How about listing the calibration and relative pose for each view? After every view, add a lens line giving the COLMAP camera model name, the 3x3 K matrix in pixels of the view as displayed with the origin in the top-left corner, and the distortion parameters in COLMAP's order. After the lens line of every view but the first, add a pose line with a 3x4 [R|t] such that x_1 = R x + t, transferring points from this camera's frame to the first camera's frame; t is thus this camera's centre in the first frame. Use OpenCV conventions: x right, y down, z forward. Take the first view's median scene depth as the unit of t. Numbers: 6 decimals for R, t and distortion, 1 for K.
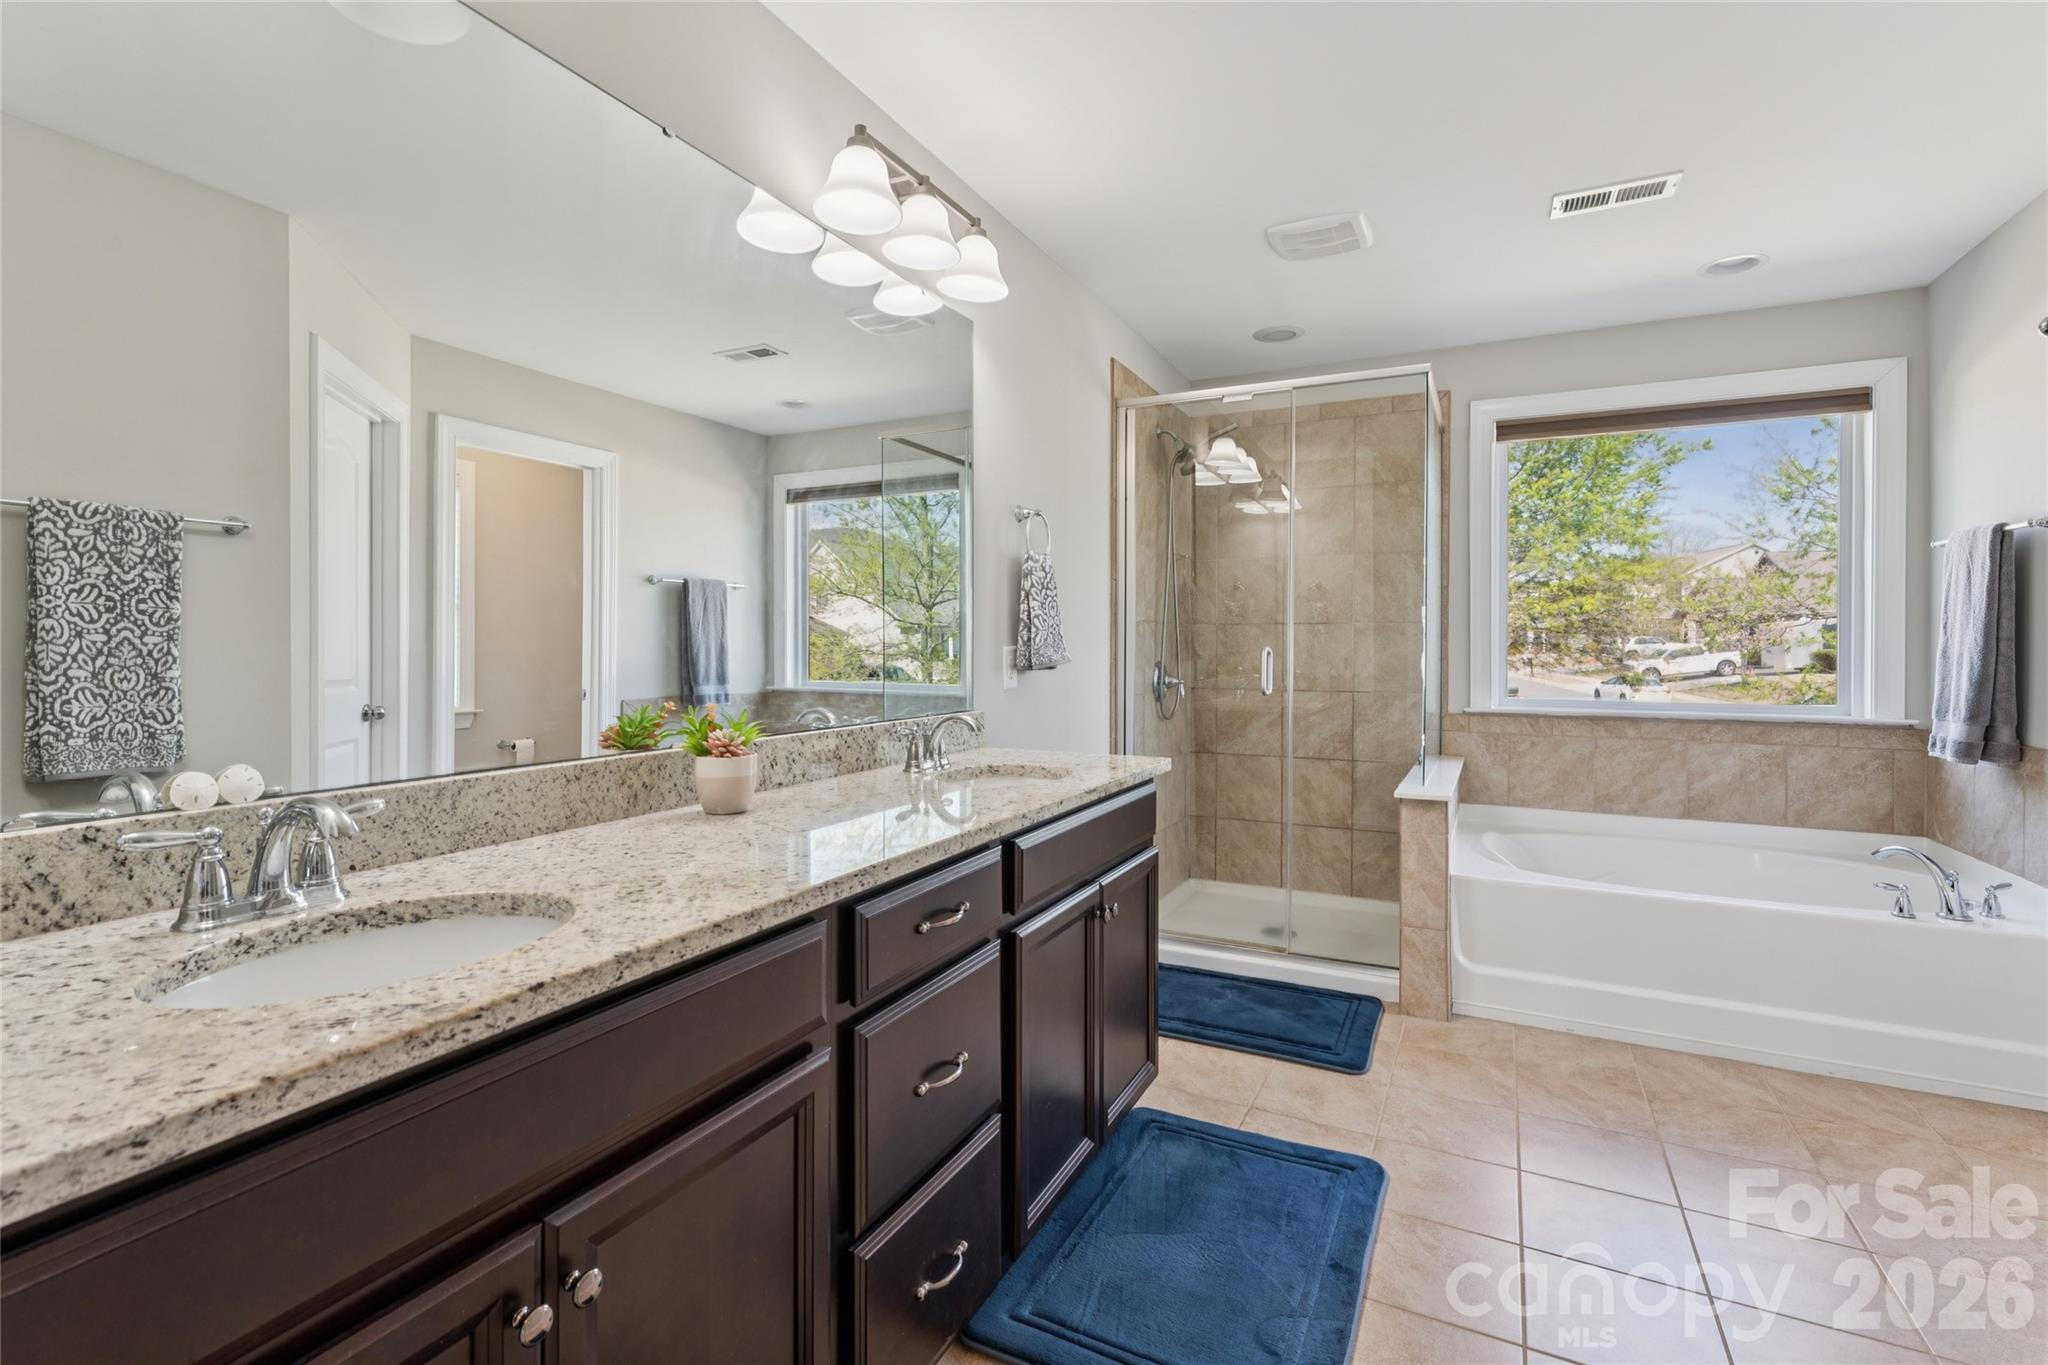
lens RADIAL K [[922.9, 0, 1020.8], [0, 922.9, 681.6], [0, 0, 1]] dist [0.001172, -0.000072]
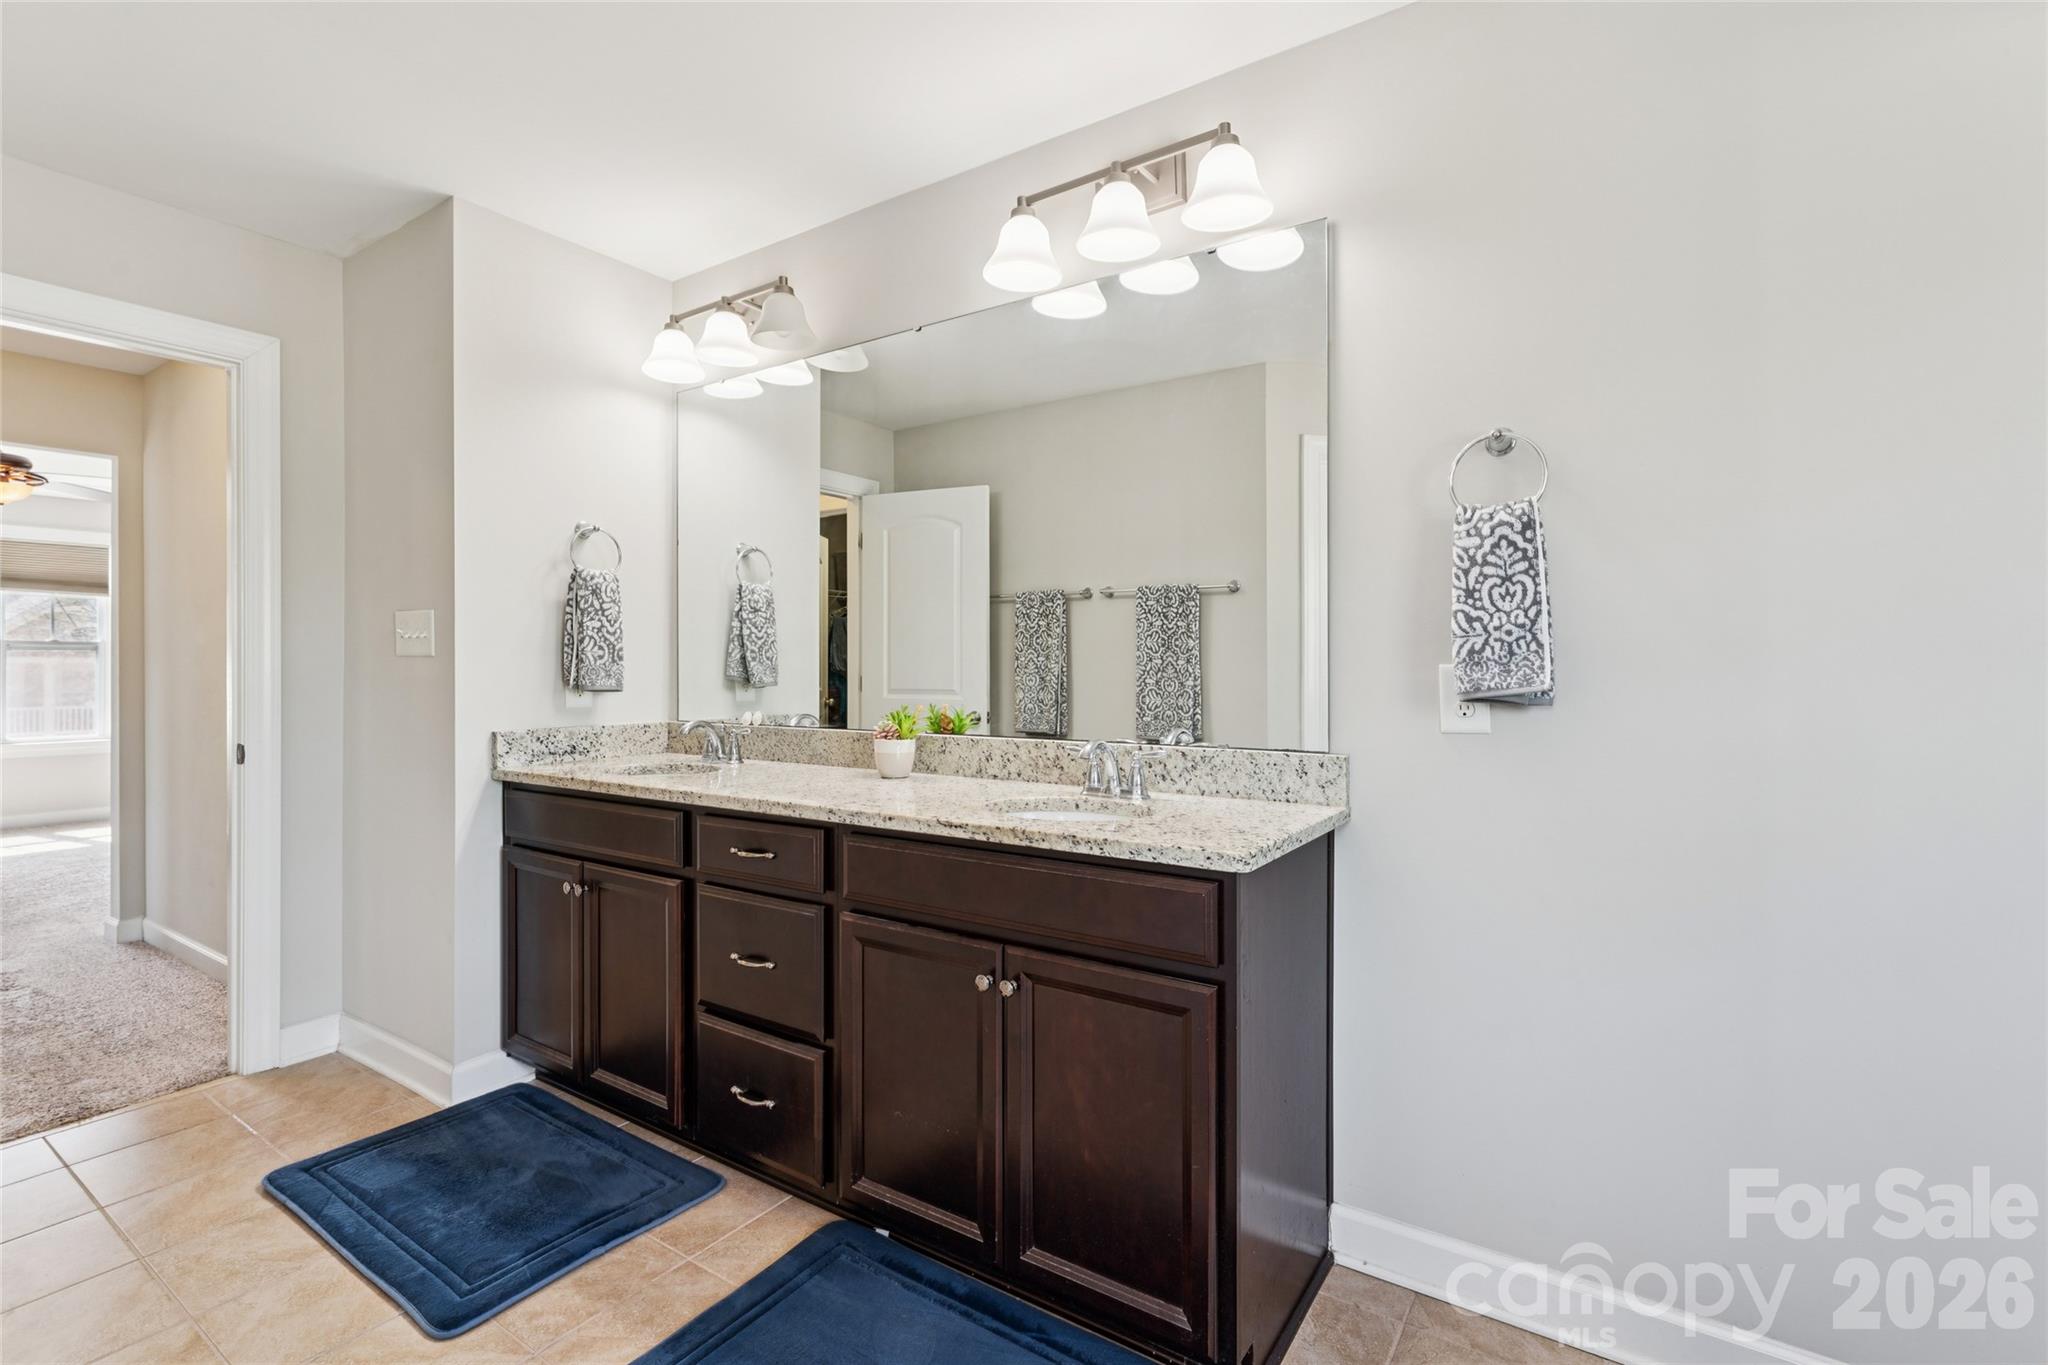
lens RADIAL K [[922.9, 0, 1020.8], [0, 922.9, 681.6], [0, 0, 1]] dist [0.001172, -0.000072]
pose [[-0.125352, 0.013659, -0.992018, 0.950078], [-0.035142, 0.999217, 0.018198, -0.038642], [0.991490, 0.037143, -0.124774, 1.174693]]
